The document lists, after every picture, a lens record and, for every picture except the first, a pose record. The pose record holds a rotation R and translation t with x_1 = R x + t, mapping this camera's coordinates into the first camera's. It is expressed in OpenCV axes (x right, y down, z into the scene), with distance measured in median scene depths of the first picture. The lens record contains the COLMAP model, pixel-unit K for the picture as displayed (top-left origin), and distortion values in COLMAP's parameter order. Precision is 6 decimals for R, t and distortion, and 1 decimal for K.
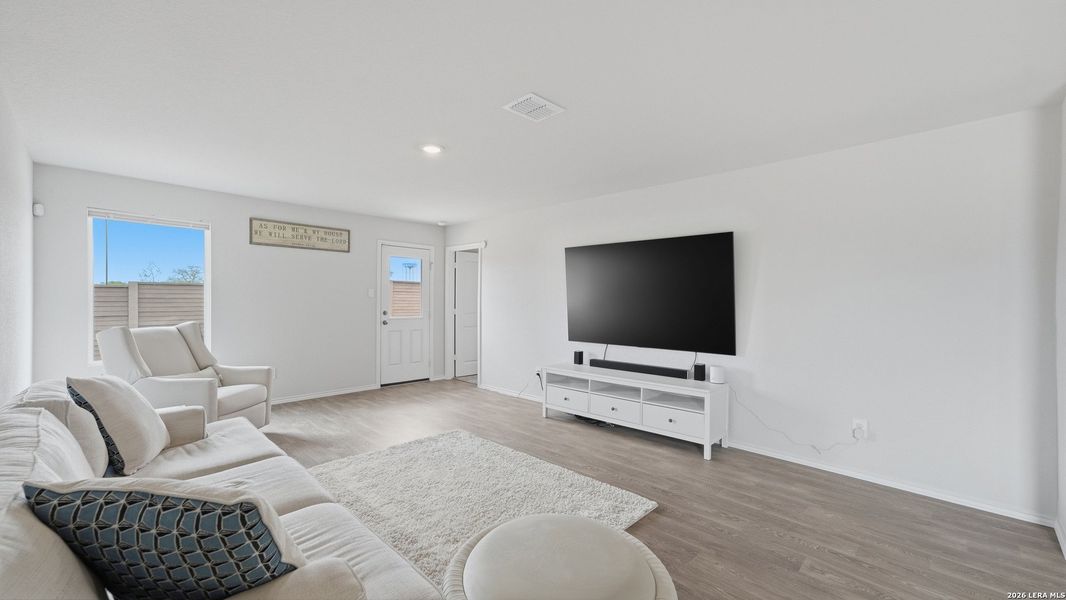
lens RADIAL K [[422.2, 0, 533.0], [0, 422.2, 300.0], [0, 0, 1]] dist [-0.017357, 0.022380]
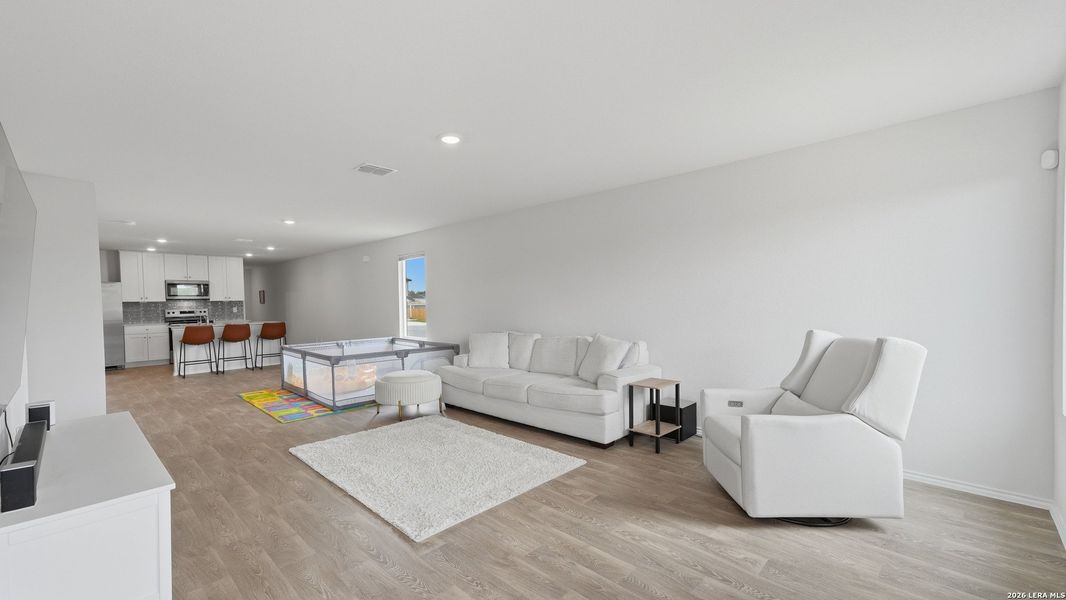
lens RADIAL K [[437.2, 0, 536.1], [0, 437.2, 304.8], [0, 0, 1]] dist [0.010490, 0.000148]
pose [[-0.999972, 0.004232, -0.006177, -0.264547], [0.004152, 0.999907, 0.012956, -0.005937], [0.006232, 0.012930, -0.999897, 1.251716]]
